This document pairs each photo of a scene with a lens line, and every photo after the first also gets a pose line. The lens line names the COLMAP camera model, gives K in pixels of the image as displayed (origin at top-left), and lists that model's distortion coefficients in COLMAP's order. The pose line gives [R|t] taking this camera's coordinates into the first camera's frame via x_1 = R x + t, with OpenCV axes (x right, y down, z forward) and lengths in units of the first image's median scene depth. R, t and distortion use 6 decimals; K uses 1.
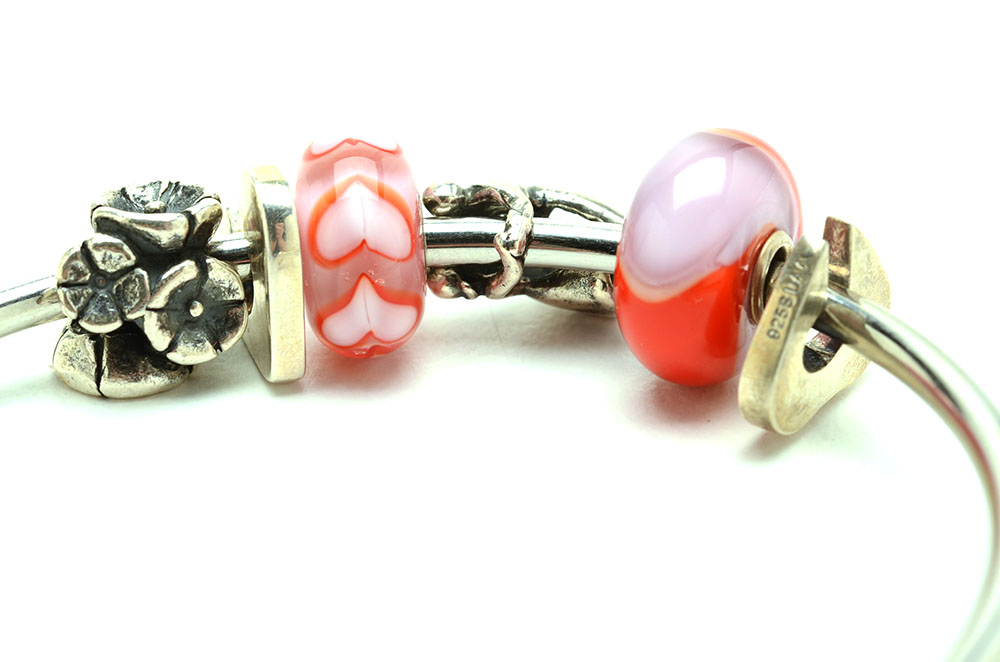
lens RADIAL K [[2644.1, 0, 497.6], [0, 2644.1, 329.4], [0, 0, 1]] dist [-0.463004, 0.000000]
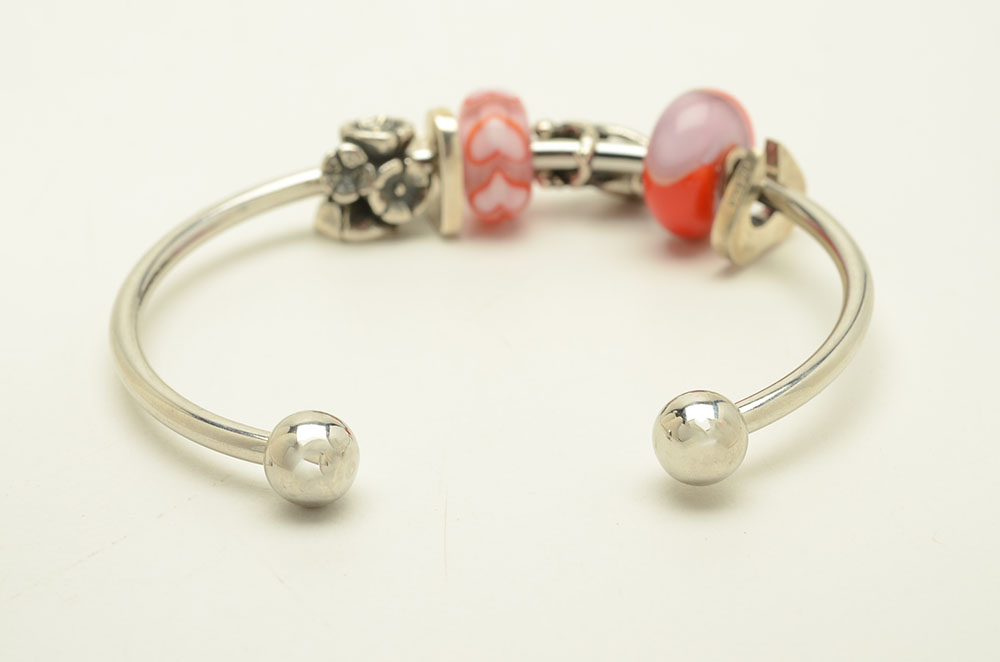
lens RADIAL K [[2644.1, 0, 503.0], [0, 2644.1, 334.1], [0, 0, 1]] dist [-0.463004, 0.000000]
pose [[0.999020, 0.008852, -0.043357, 0.028616], [-0.009249, 0.999917, -0.008975, 0.101743], [0.043274, 0.009367, 0.999019, -0.723956]]
